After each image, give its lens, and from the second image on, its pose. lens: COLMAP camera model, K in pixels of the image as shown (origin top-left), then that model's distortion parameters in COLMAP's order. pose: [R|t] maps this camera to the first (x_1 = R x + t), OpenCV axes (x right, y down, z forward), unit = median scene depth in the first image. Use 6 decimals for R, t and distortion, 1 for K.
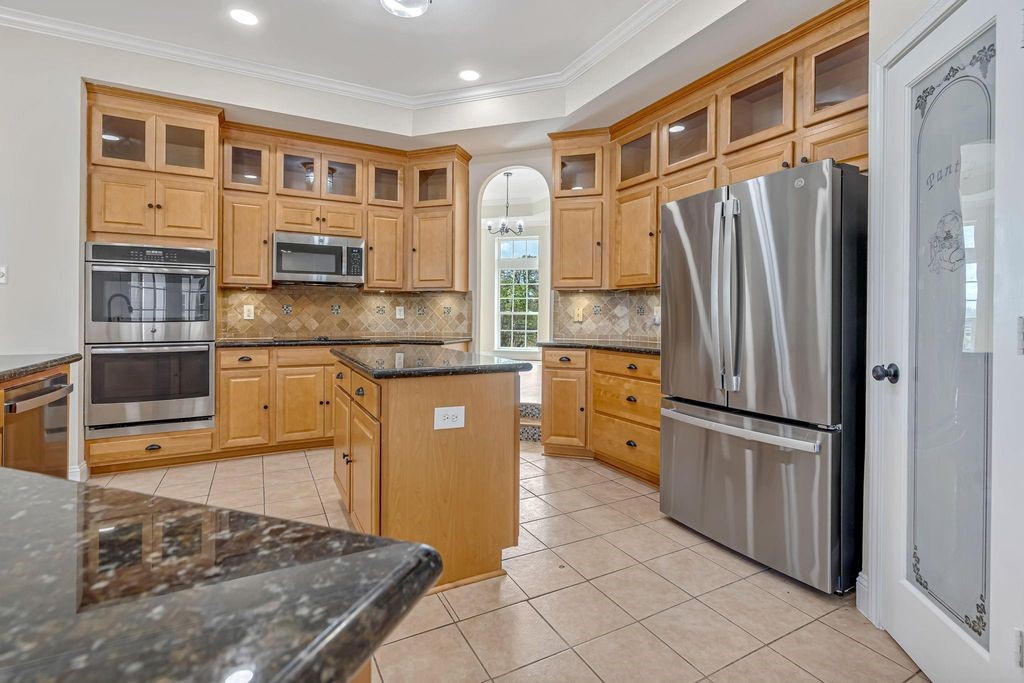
lens RADIAL K [[475.7, 0, 517.4], [0, 475.7, 316.8], [0, 0, 1]] dist [-0.015814, 0.000828]
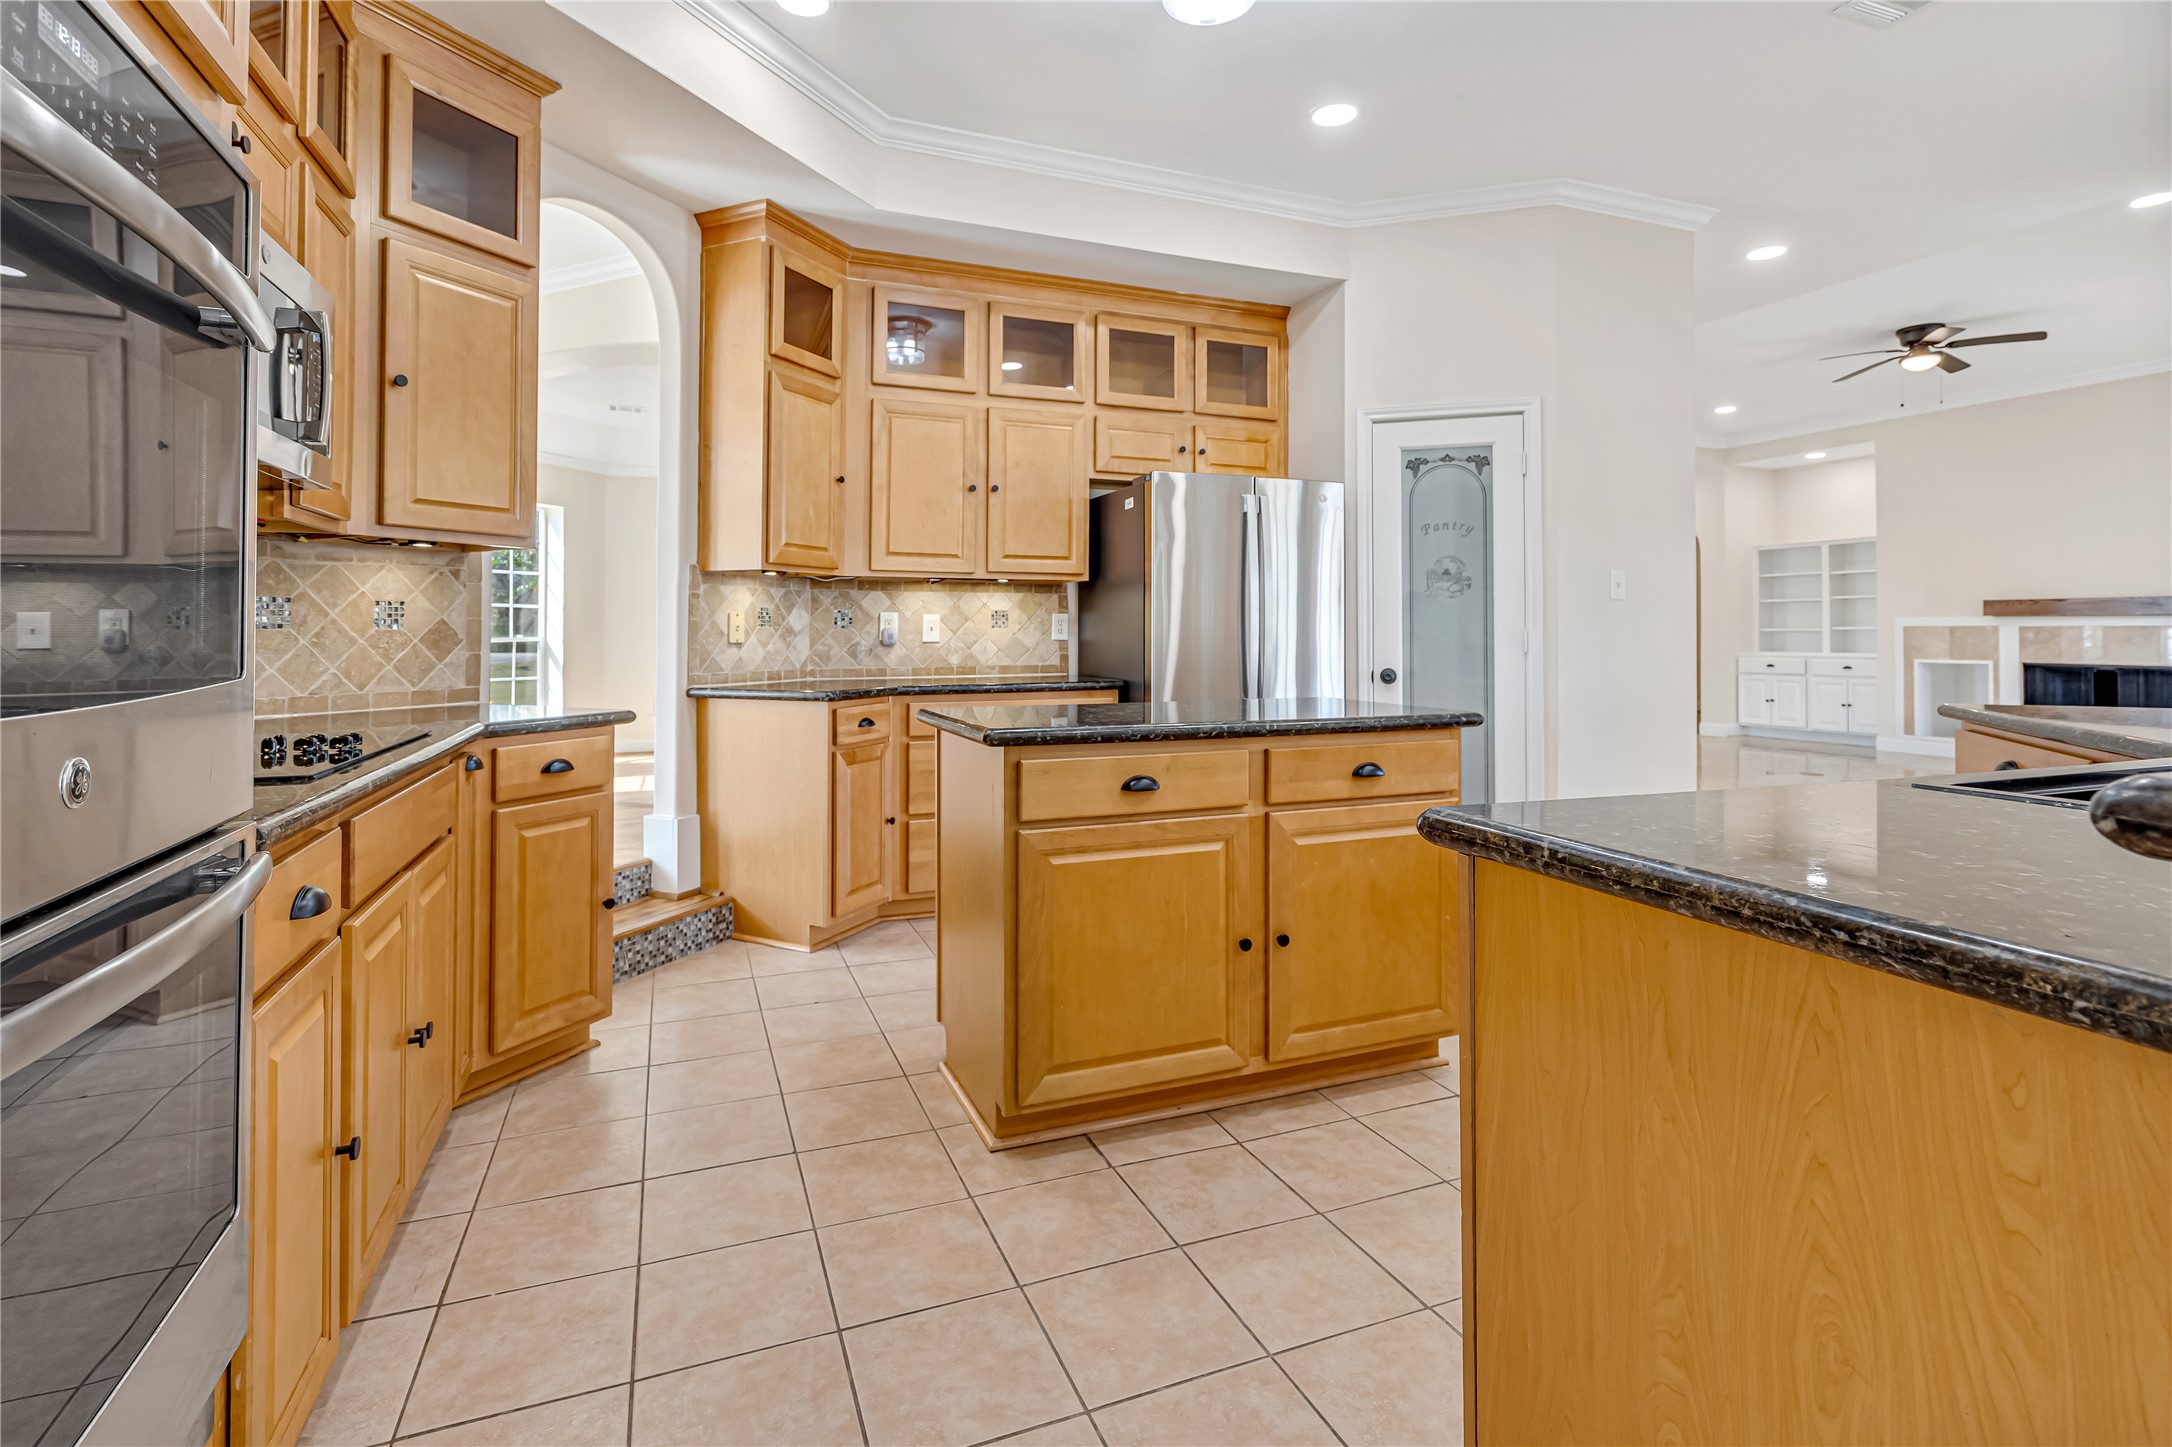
lens RADIAL K [[1009.6, 0, 1076.2], [0, 1009.6, 613.5], [0, 0, 1]] dist [-0.017347, -0.000254]
pose [[0.121550, 0.011274, 0.992521, -0.760682], [0.002178, 0.999930, -0.011625, -0.005542], [-0.992583, 0.003574, 0.121517, 0.594245]]
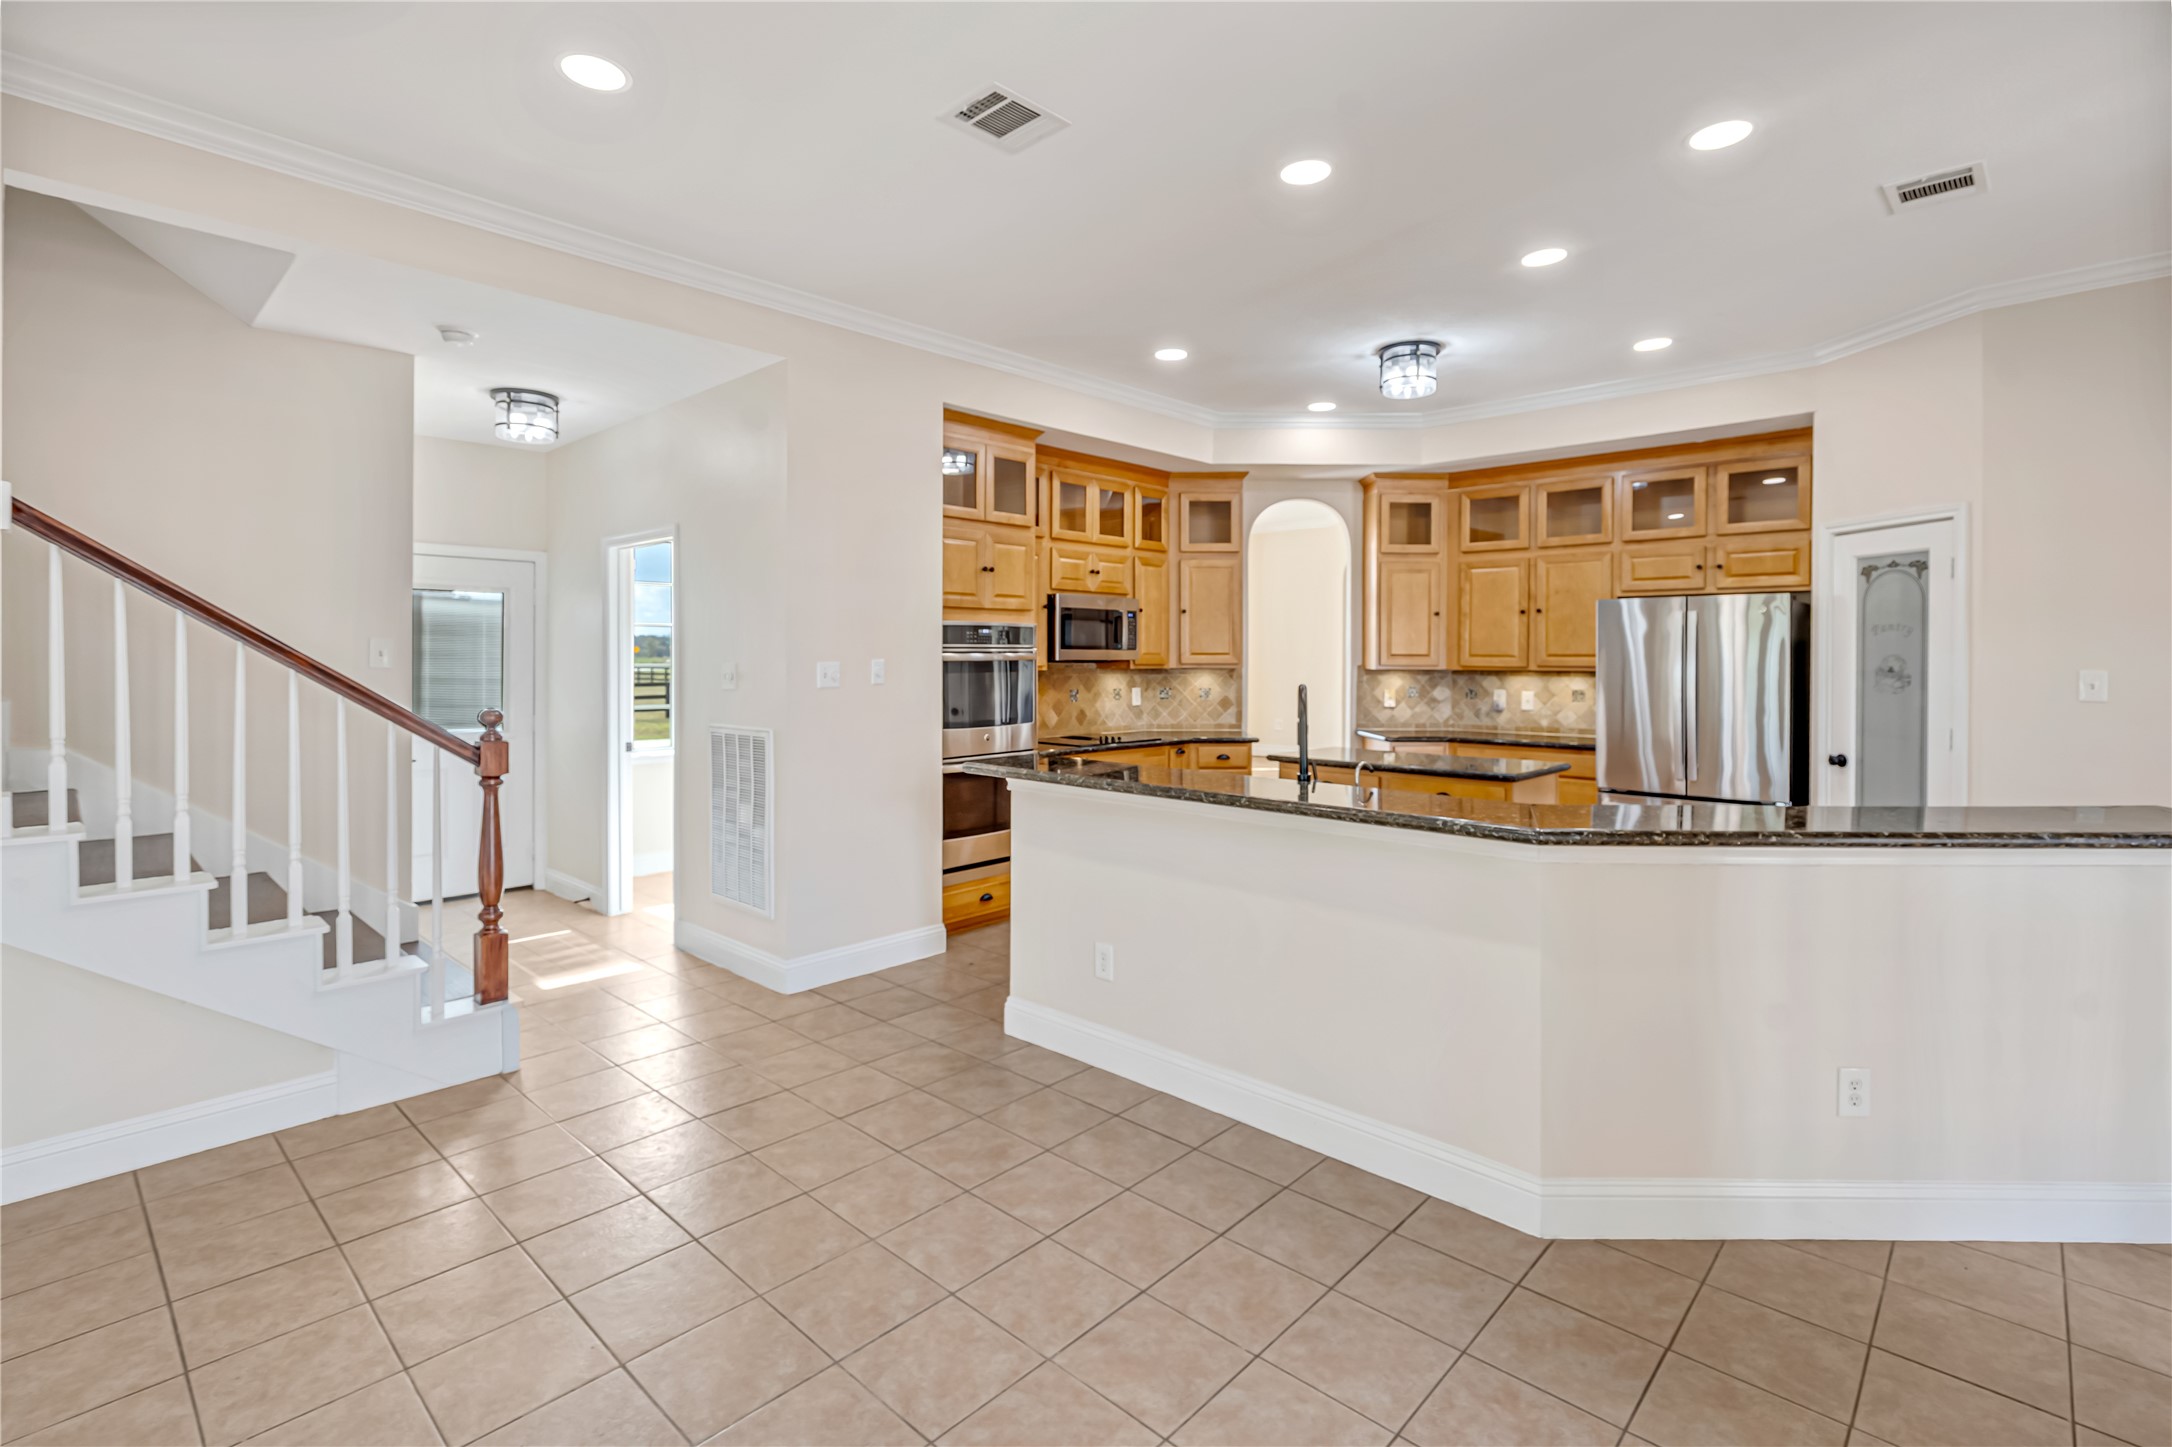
lens RADIAL K [[1009.6, 0, 1088.8], [0, 1009.6, 657.1], [0, 0, 1]] dist [-0.017347, -0.000254]
pose [[0.948762, -0.004586, 0.315960, -0.888904], [0.004169, 0.999989, 0.001995, -0.079397], [-0.315965, -0.000576, 0.948771, -0.433638]]
